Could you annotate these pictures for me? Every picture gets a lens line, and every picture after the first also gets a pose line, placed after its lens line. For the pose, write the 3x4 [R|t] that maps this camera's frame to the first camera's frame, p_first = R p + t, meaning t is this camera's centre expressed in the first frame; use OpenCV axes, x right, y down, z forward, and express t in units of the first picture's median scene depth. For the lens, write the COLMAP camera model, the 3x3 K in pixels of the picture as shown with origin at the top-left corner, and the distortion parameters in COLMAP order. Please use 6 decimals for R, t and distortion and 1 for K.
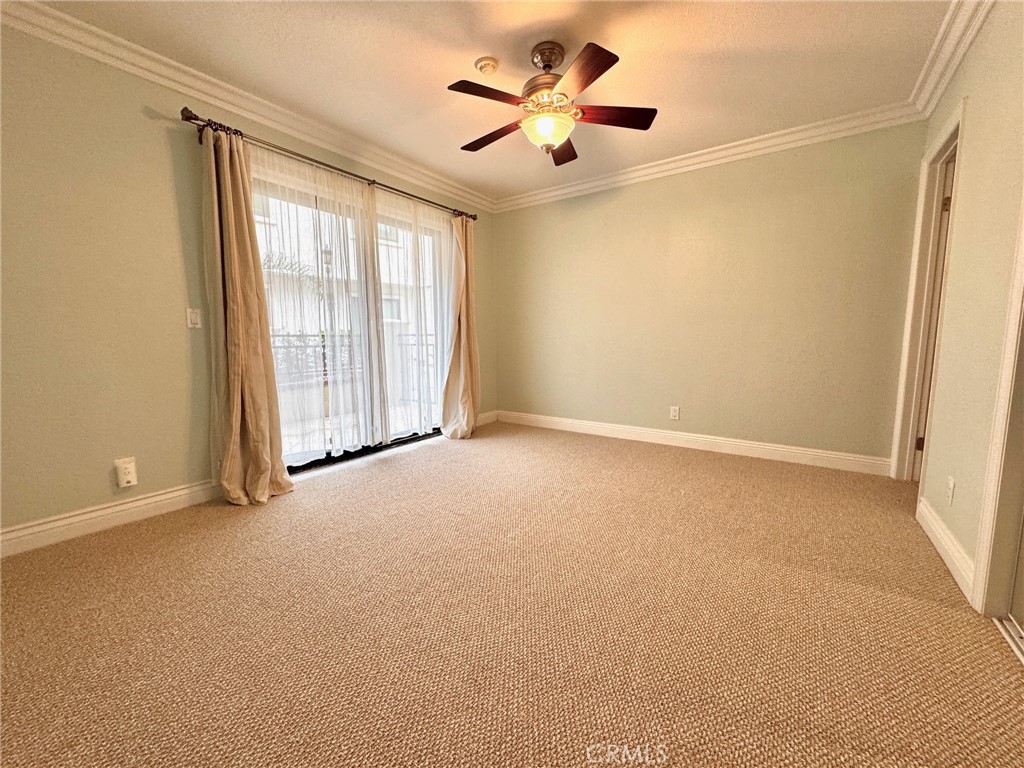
lens RADIAL K [[407.5, 0, 513.7], [0, 407.5, 382.8], [0, 0, 1]] dist [-0.004705, -0.000761]
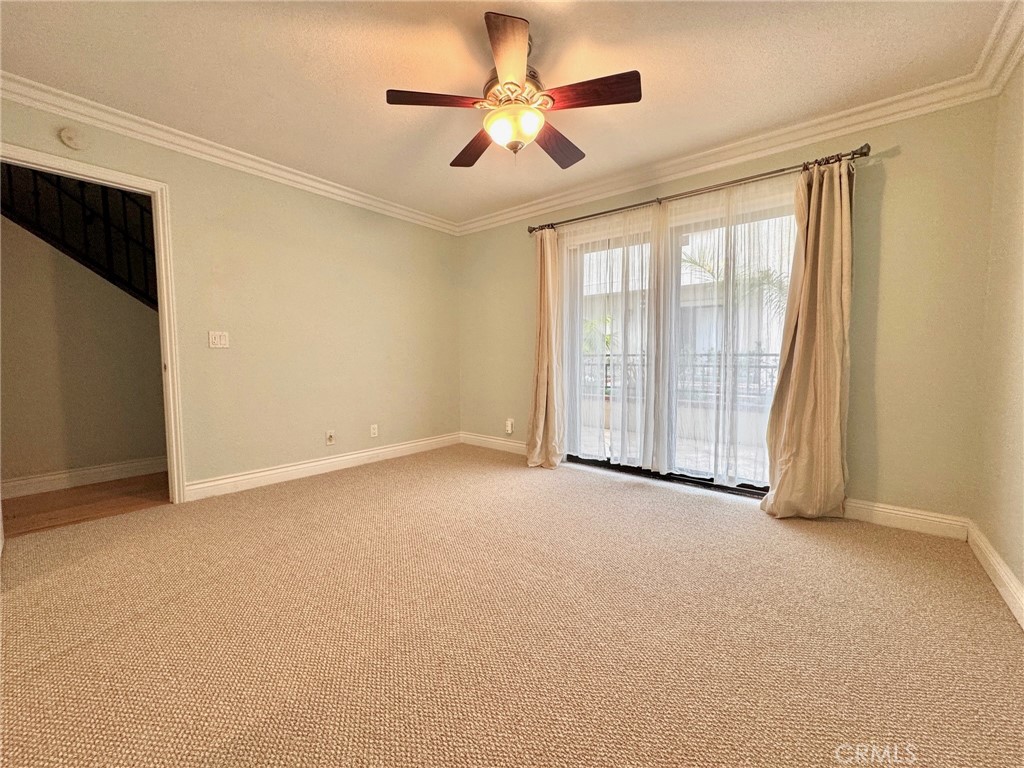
lens RADIAL K [[407.5, 0, 513.8], [0, 407.5, 379.5], [0, 0, 1]] dist [-0.004705, -0.000761]
pose [[-0.065216, 0.067379, -0.995594, 0.665164], [-0.109362, 0.991225, 0.074247, -0.101150], [0.991860, 0.113722, -0.057275, 0.751963]]
